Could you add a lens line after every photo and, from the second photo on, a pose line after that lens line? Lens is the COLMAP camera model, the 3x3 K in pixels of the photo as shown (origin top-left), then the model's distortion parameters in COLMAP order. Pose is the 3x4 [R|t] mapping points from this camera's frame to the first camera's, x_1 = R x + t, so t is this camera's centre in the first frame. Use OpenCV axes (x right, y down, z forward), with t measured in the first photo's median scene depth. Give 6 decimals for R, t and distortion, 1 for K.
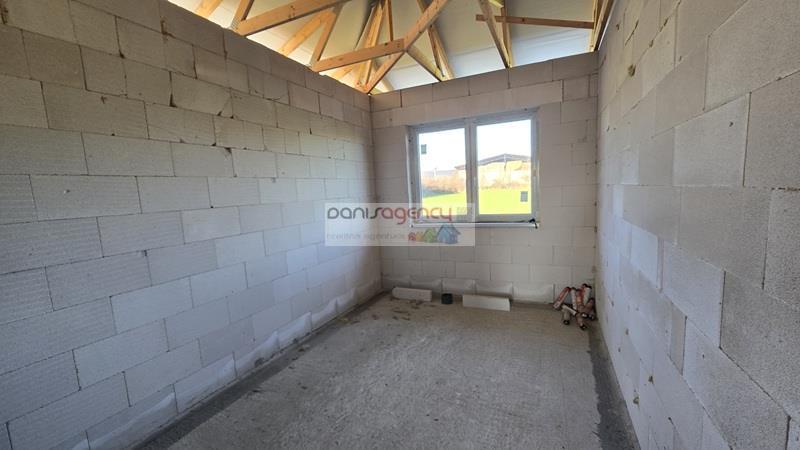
lens RADIAL K [[325.2, 0, 398.2], [0, 325.2, 229.1], [0, 0, 1]] dist [-0.000855, -0.000067]
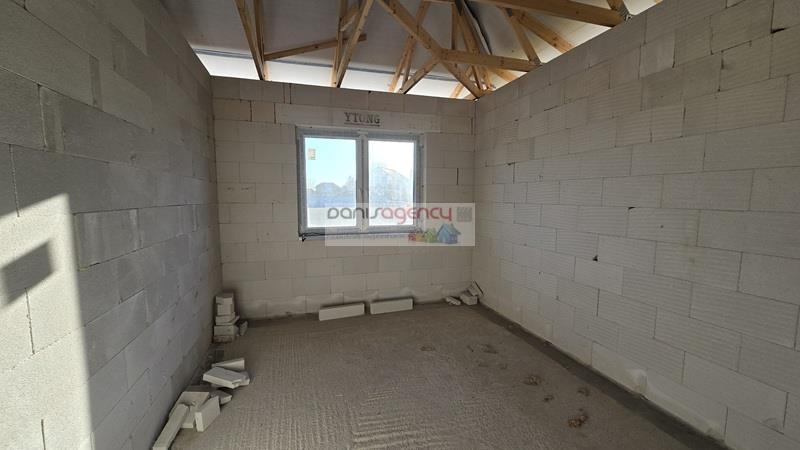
lens RADIAL K [[325.2, 0, 398.2], [0, 325.2, 229.1], [0, 0, 1]] dist [-0.000855, -0.000067]
pose [[0.751294, -0.011727, 0.659863, -0.355765], [0.038939, 0.998888, -0.026582, -0.001529], [-0.658818, 0.045665, 0.750916, 0.160700]]
